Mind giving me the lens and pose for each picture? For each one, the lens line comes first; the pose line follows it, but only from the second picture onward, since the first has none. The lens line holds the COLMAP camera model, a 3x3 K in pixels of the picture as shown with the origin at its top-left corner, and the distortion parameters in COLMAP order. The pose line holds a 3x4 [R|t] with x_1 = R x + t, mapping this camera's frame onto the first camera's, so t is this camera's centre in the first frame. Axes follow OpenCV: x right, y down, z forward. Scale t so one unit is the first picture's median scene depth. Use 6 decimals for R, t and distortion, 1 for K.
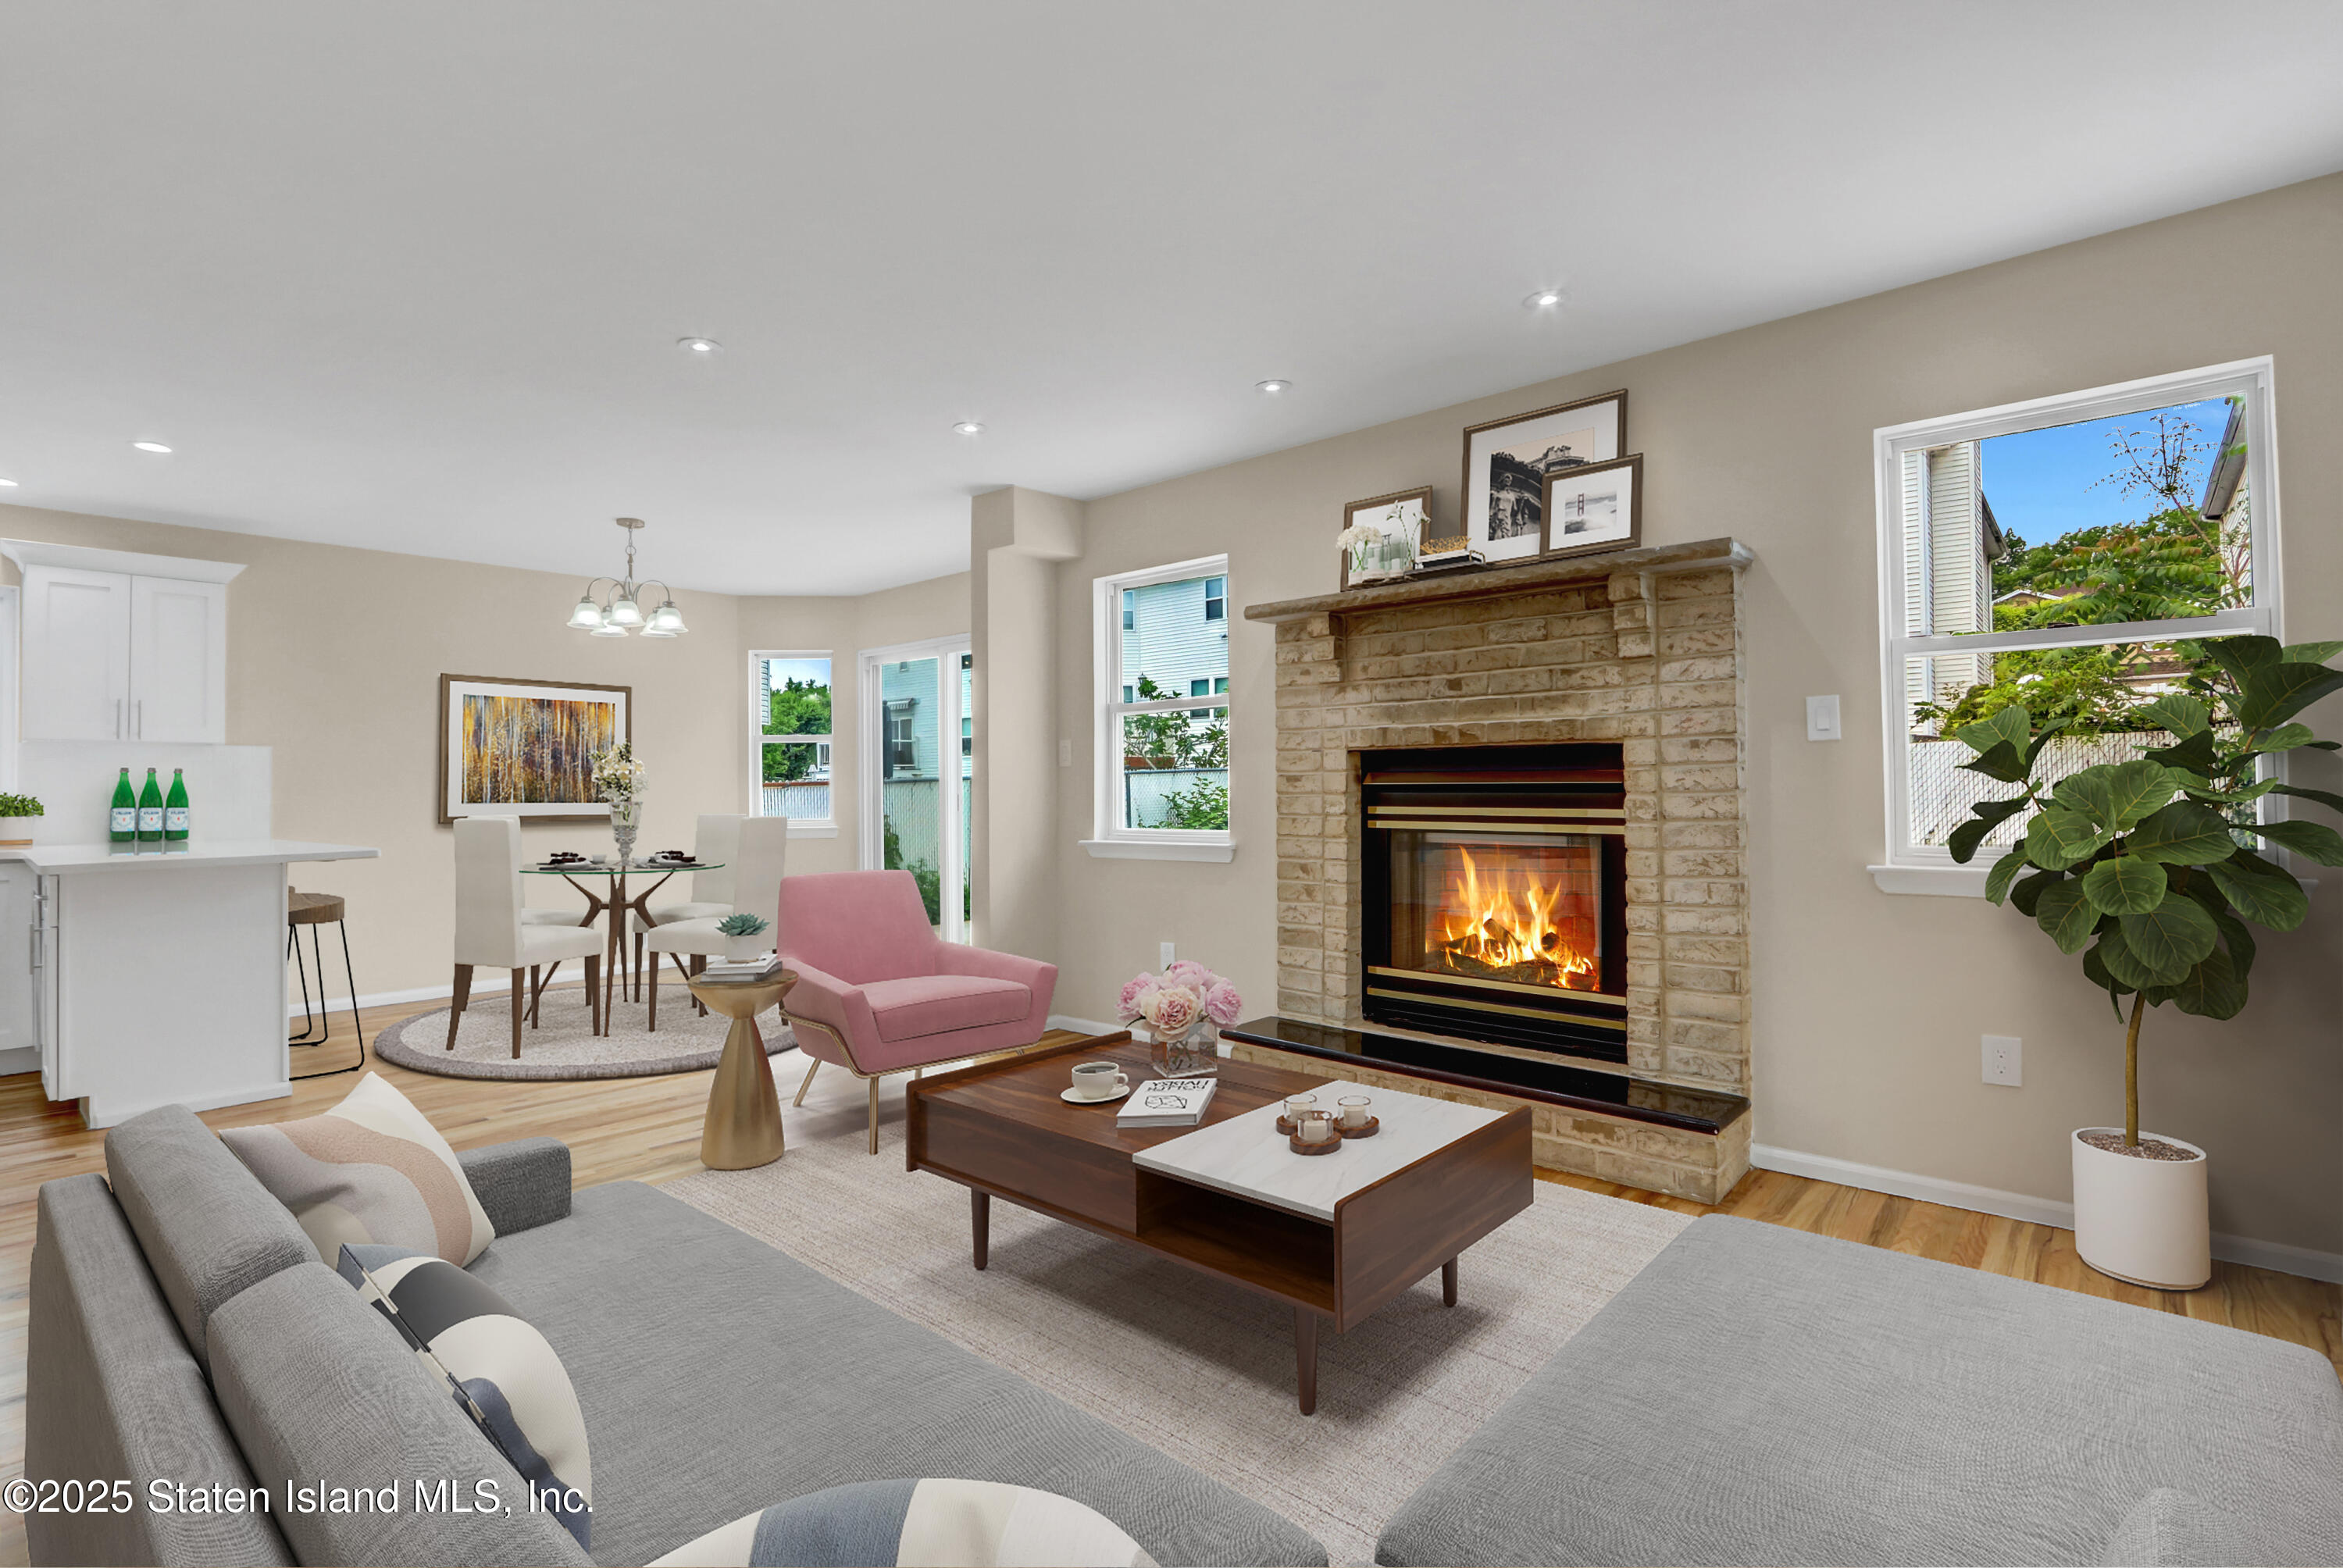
lens RADIAL K [[1098.8, 0, 1130.6], [0, 1098.8, 775.0], [0, 0, 1]] dist [-0.010821, 0.001153]
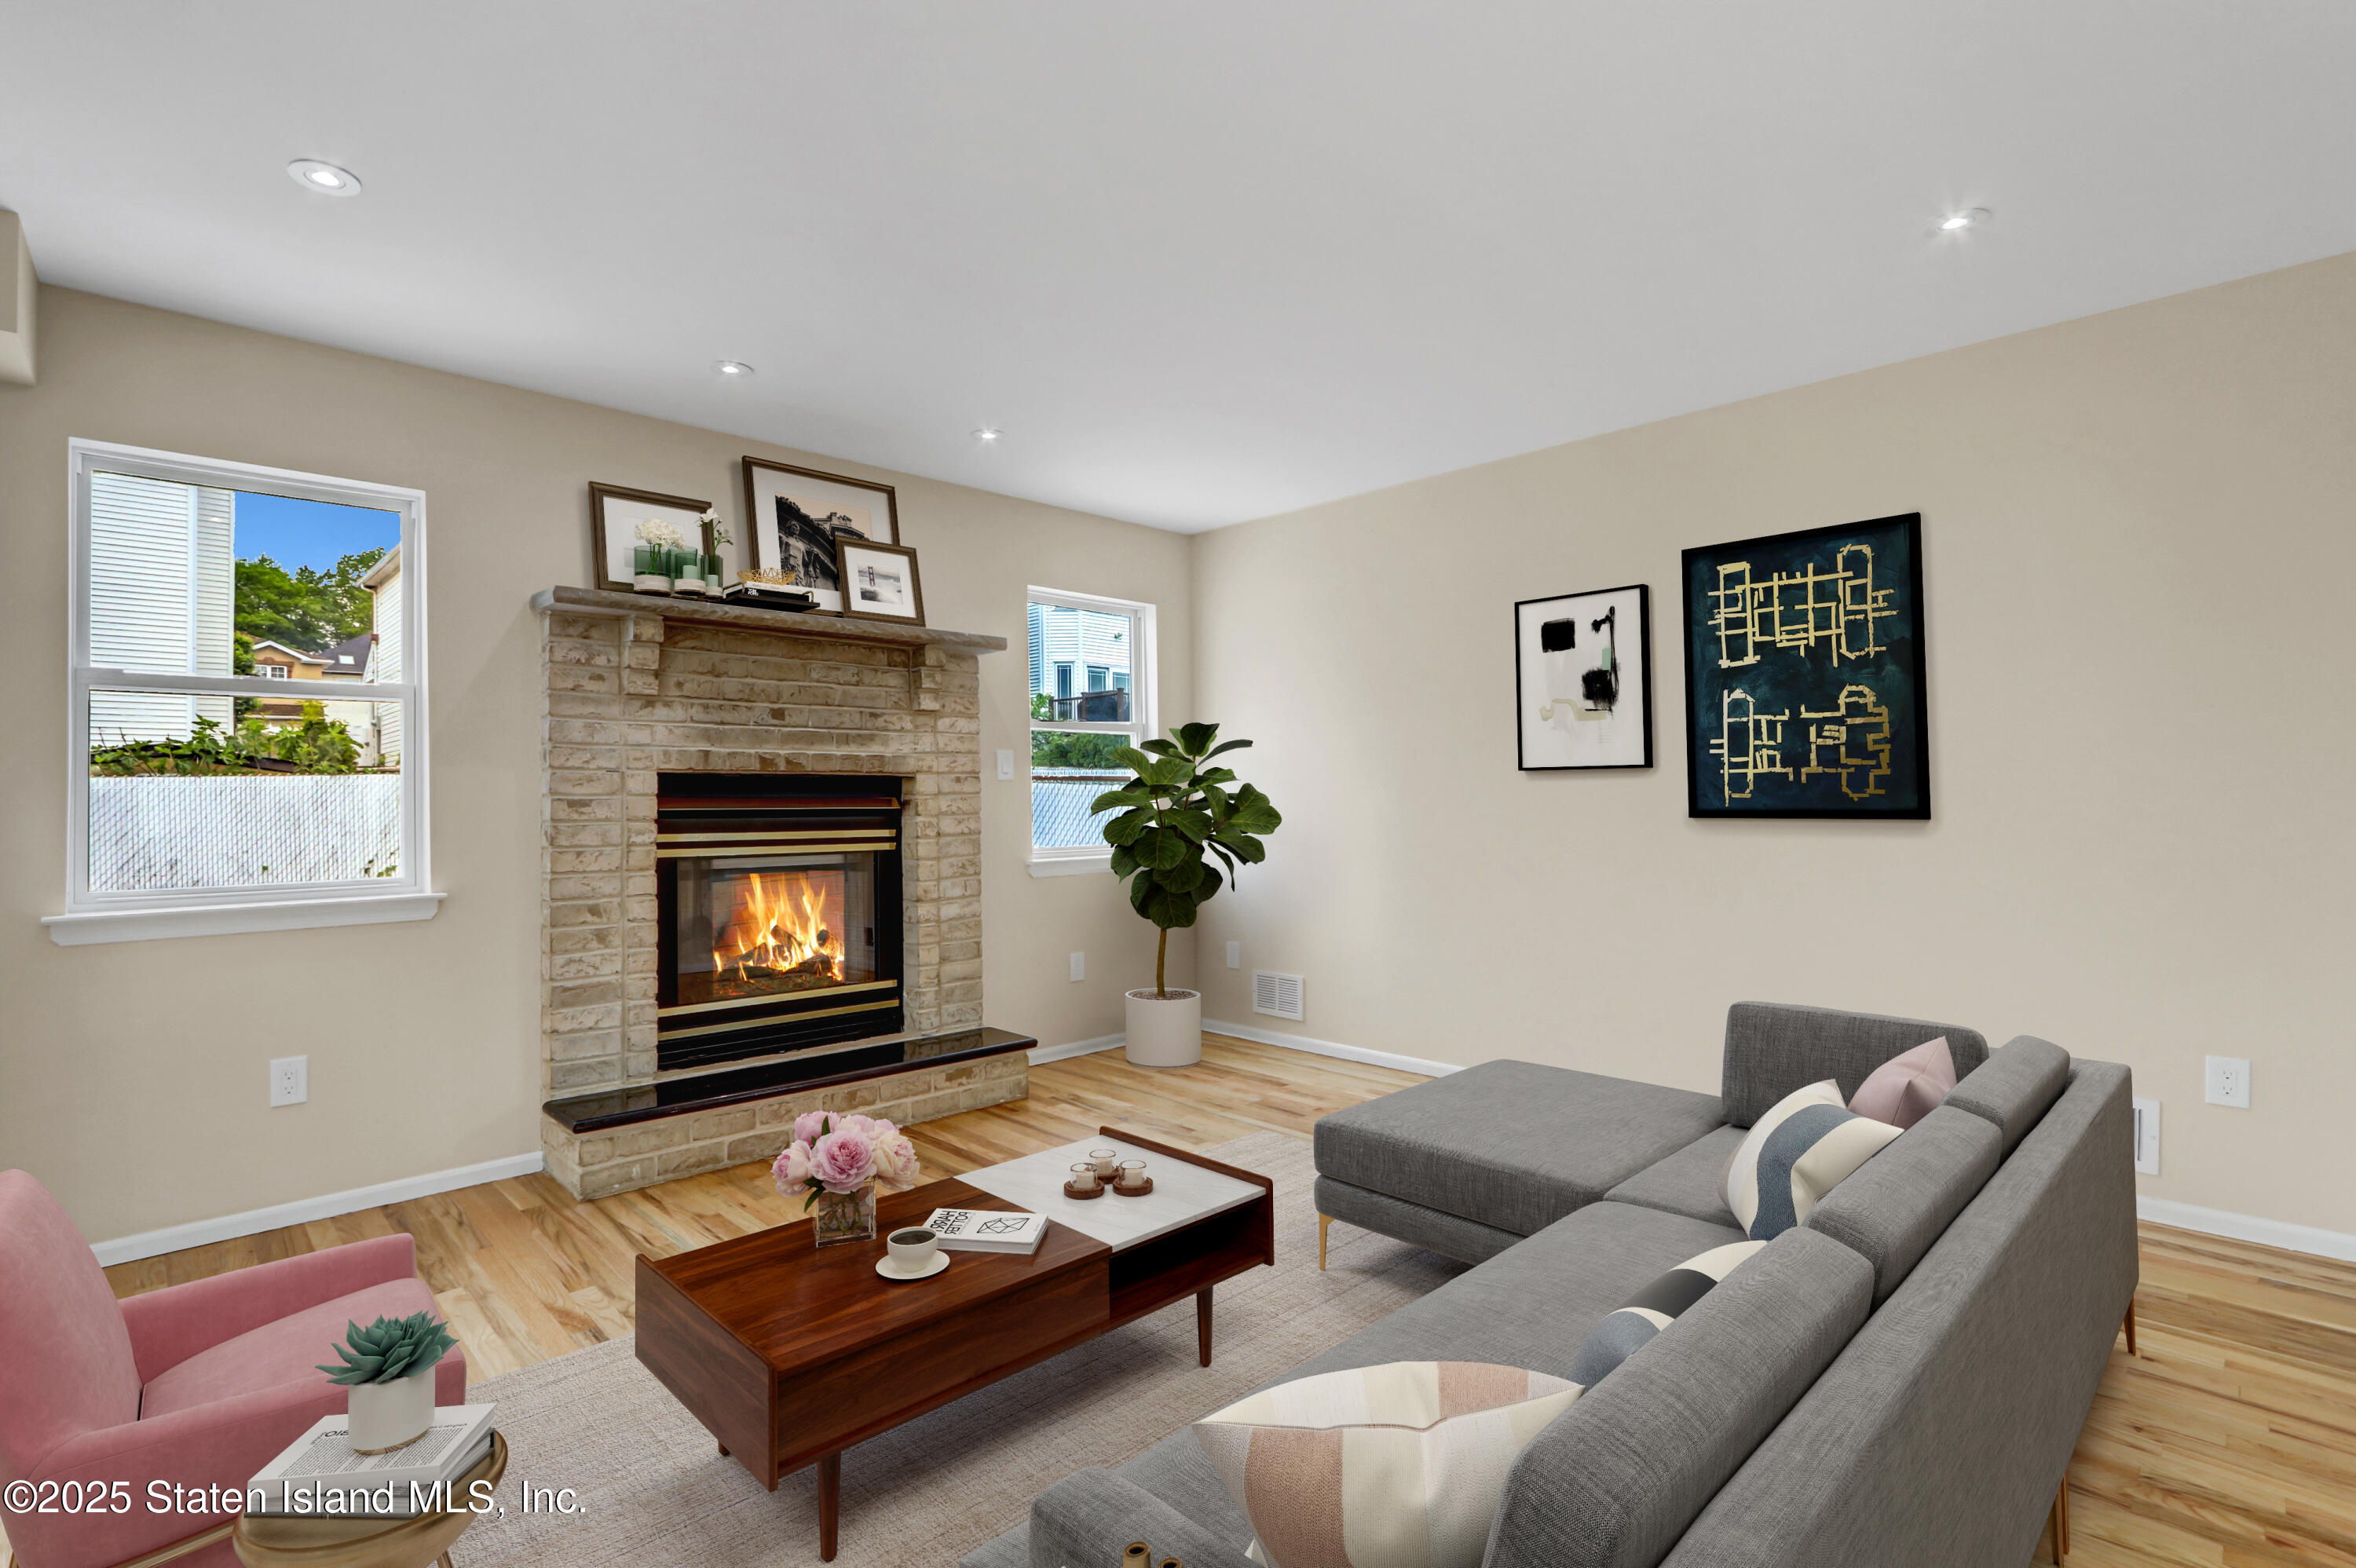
lens RADIAL K [[1098.2, 0, 1139.8], [0, 1098.2, 797.3], [0, 0, 1]] dist [-0.011896, 0.002561]
pose [[0.074277, 0.014832, 0.997127, -0.716951], [-0.000535, 0.999890, -0.014833, 0.012042], [-0.997238, 0.000568, 0.074277, 0.578927]]
